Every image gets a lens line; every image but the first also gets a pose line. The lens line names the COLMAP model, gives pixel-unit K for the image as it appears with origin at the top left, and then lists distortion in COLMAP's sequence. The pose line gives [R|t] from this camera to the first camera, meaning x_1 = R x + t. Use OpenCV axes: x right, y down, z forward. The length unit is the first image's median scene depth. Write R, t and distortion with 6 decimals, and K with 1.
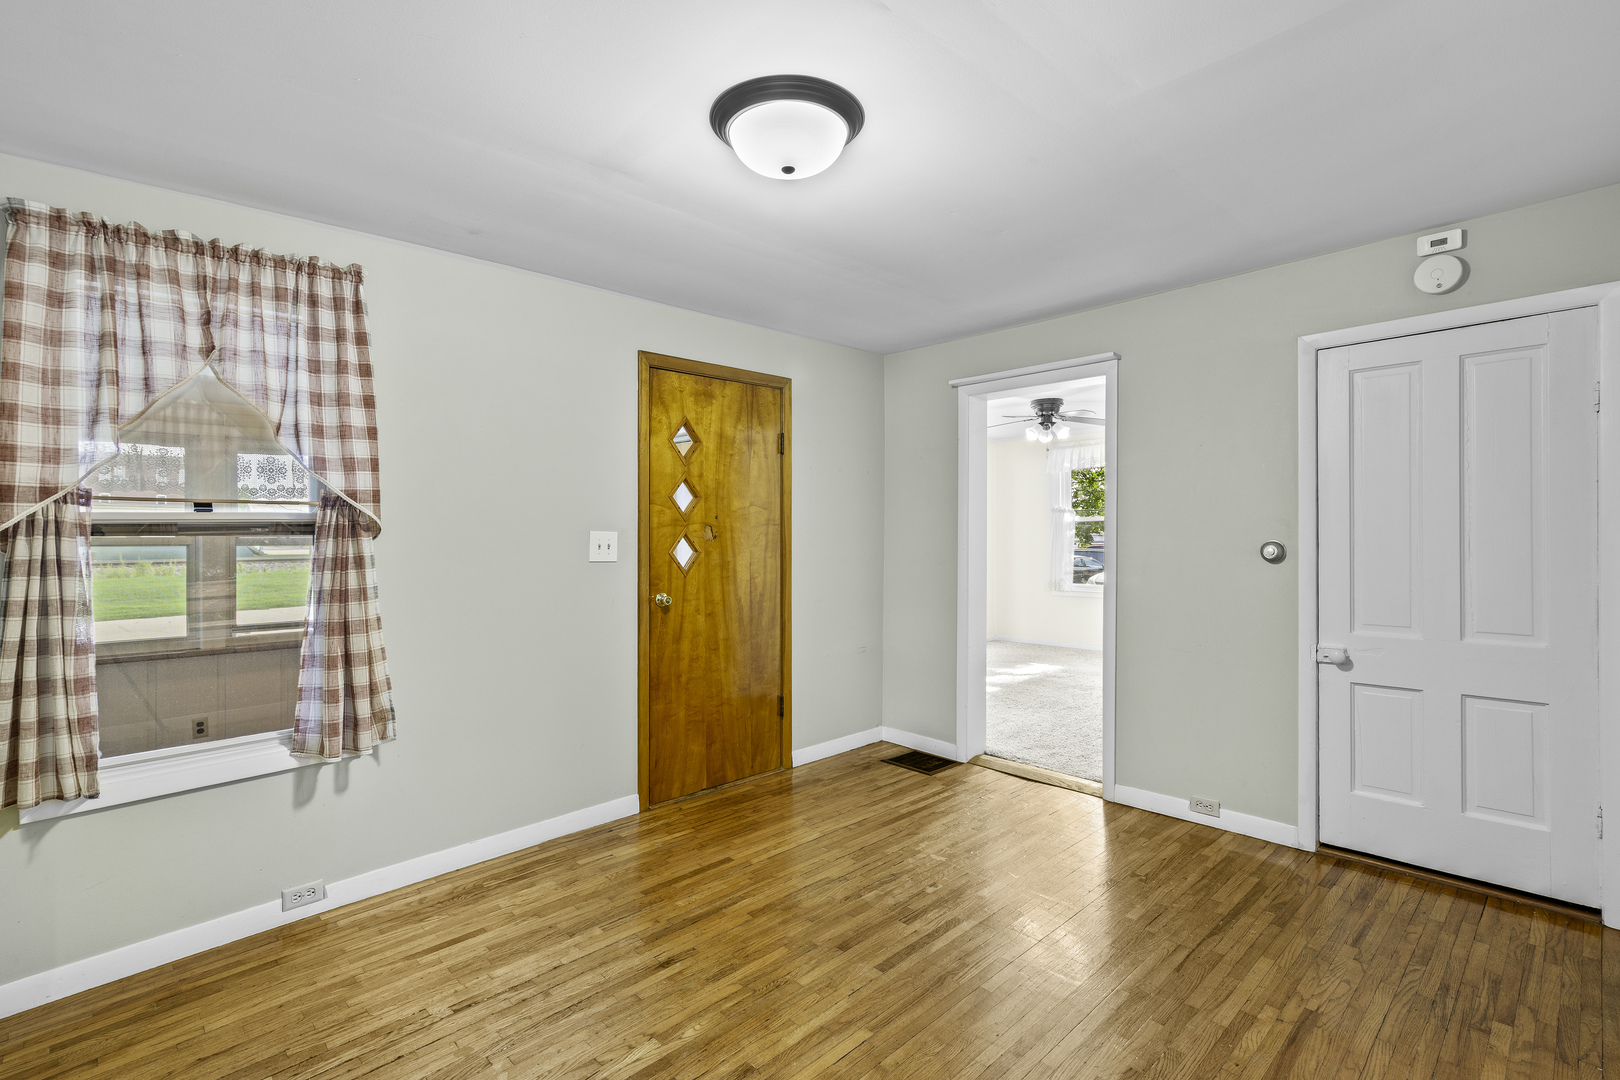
lens RADIAL K [[732.8, 0, 804.2], [0, 732.8, 536.9], [0, 0, 1]] dist [0.000171, 0.000049]
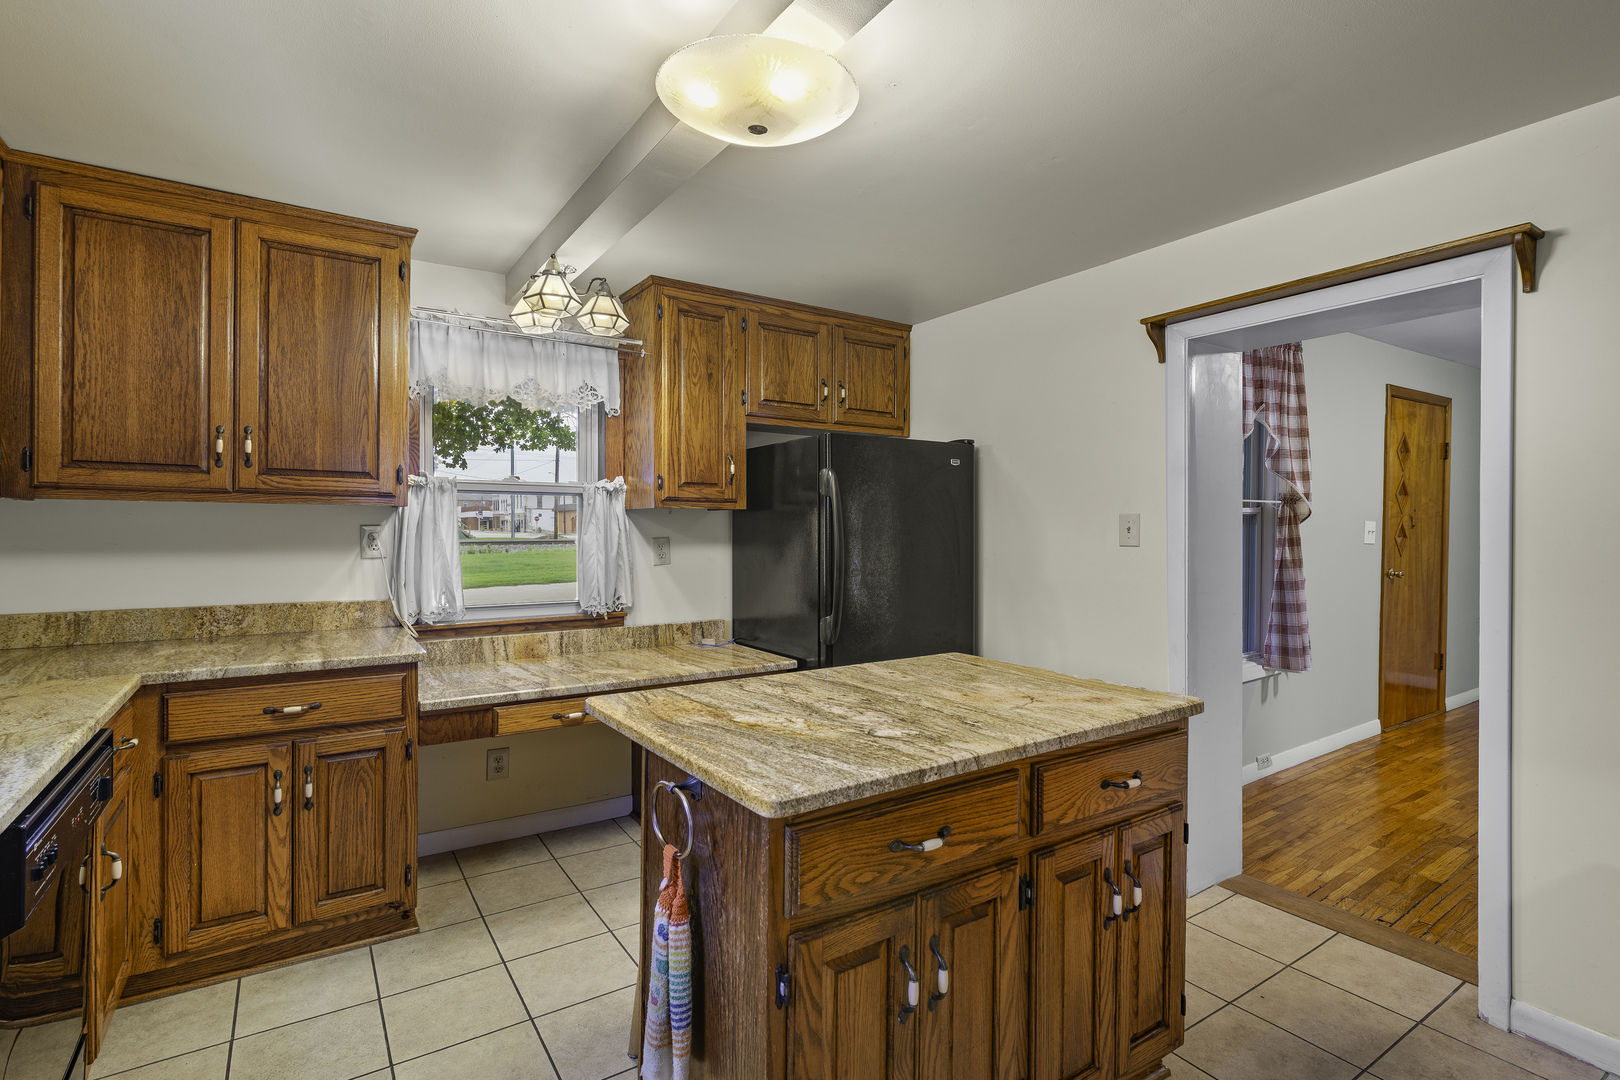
lens RADIAL K [[718.2, 0, 798.5], [0, 718.2, 530.6], [0, 0, 1]] dist [0.000638, 0.000098]
pose [[0.976617, 0.007933, -0.214842, -0.981750], [-0.006361, 0.999948, 0.008009, 0.006422], [0.214894, -0.006455, 0.976616, -0.484184]]
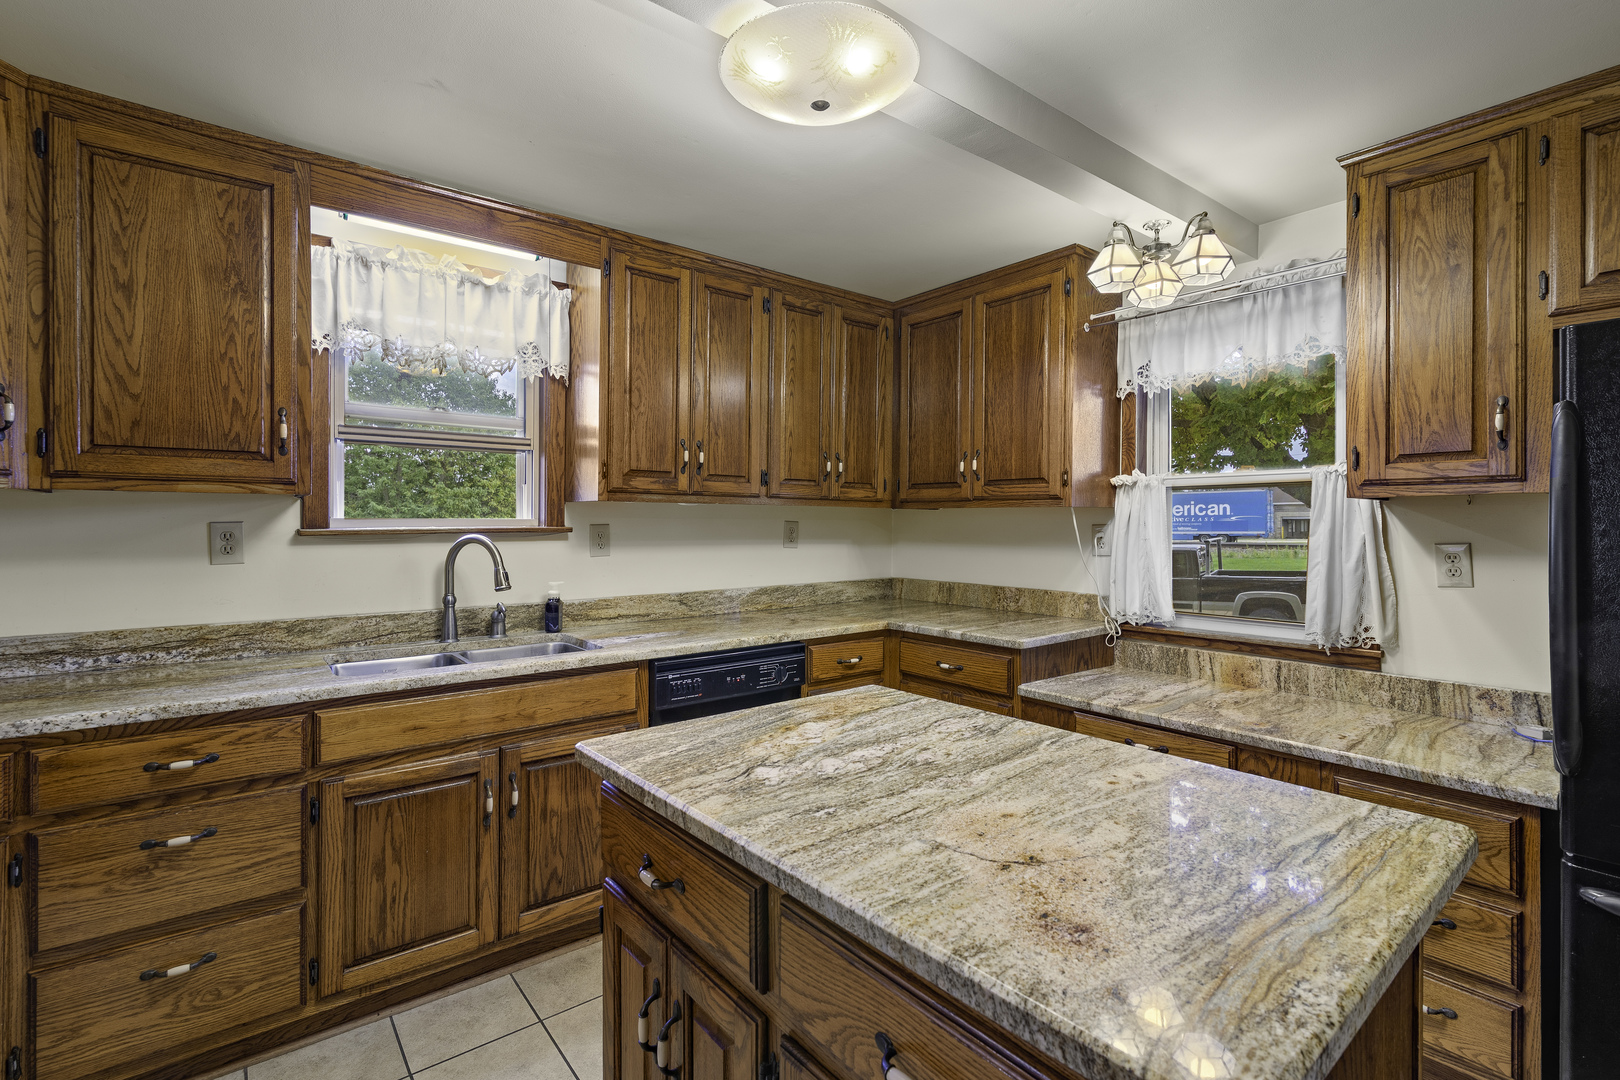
lens RADIAL K [[751.3, 0, 809.7], [0, 751.3, 523.6], [0, 0, 1]] dist [0.002837, 0.000027]
pose [[-0.089388, 0.003000, -0.995992, -0.649585], [0.001414, 0.999995, 0.002885, 0.005435], [0.995996, -0.001150, -0.089391, 0.000972]]
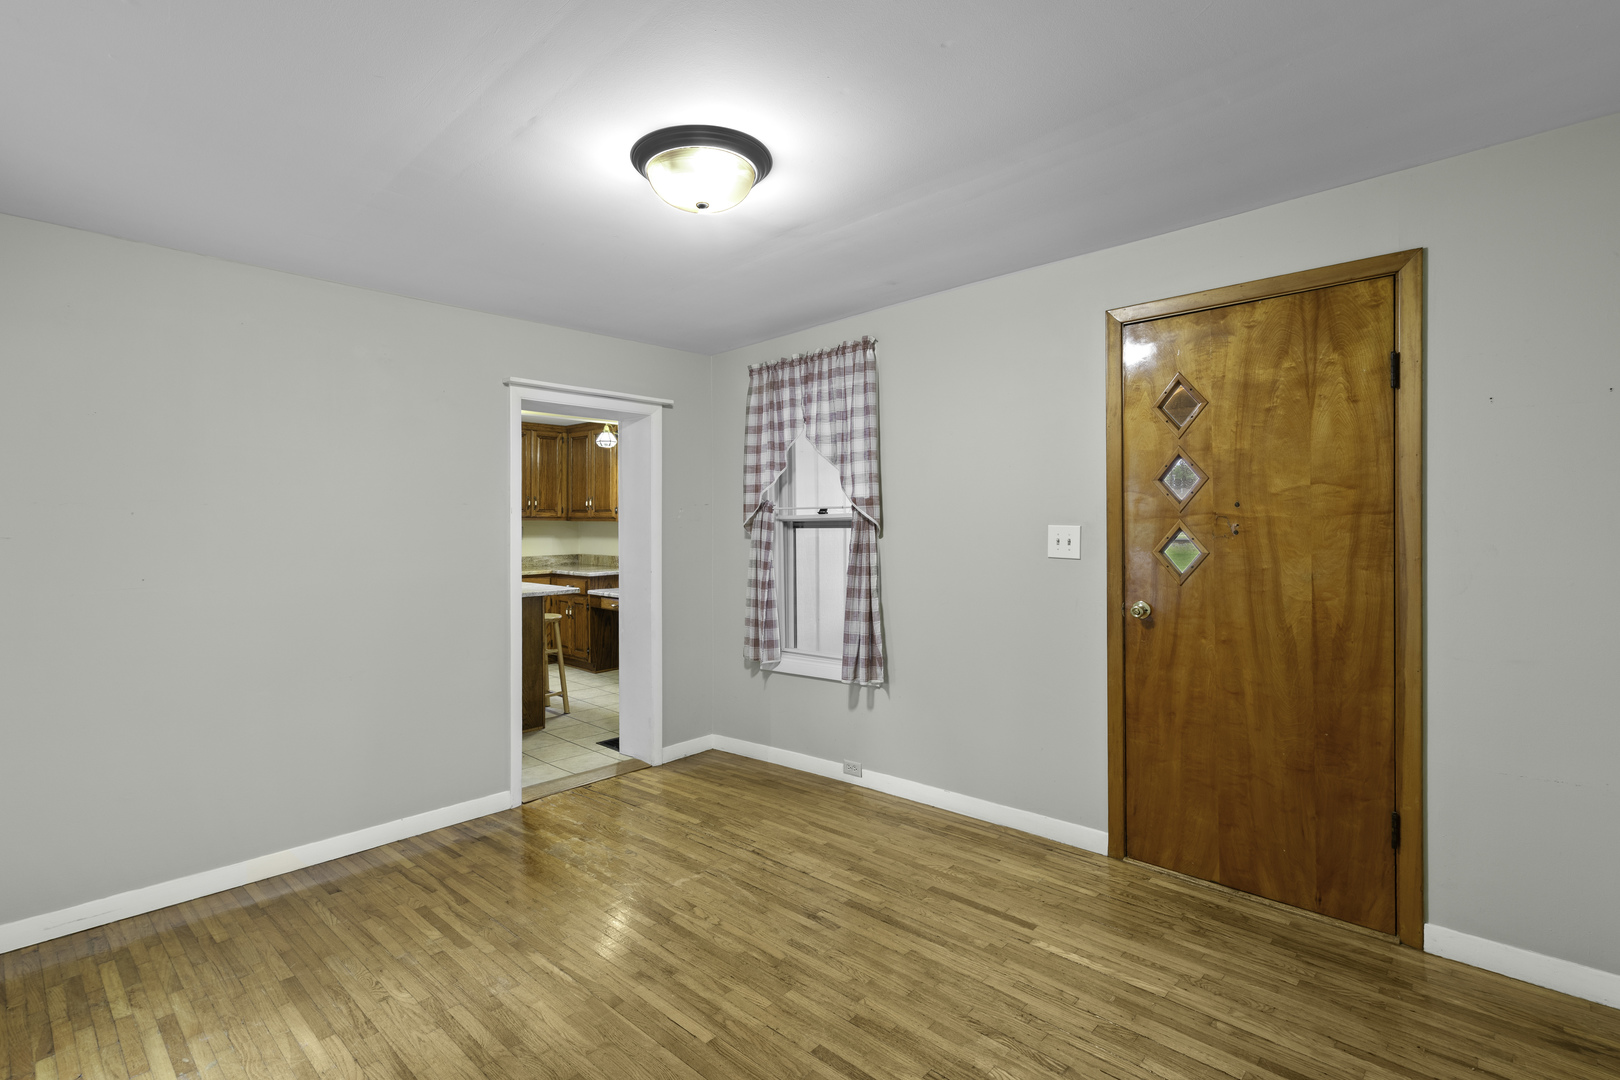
lens RADIAL K [[751.3, 0, 809.7], [0, 751.3, 523.6], [0, 0, 1]] dist [0.002837, 0.000027]
pose [[0.066625, 0.006562, -0.997757, 0.635583], [0.004428, 0.999967, 0.006872, -0.016933], [0.997768, -0.004876, 0.066594, 0.614780]]
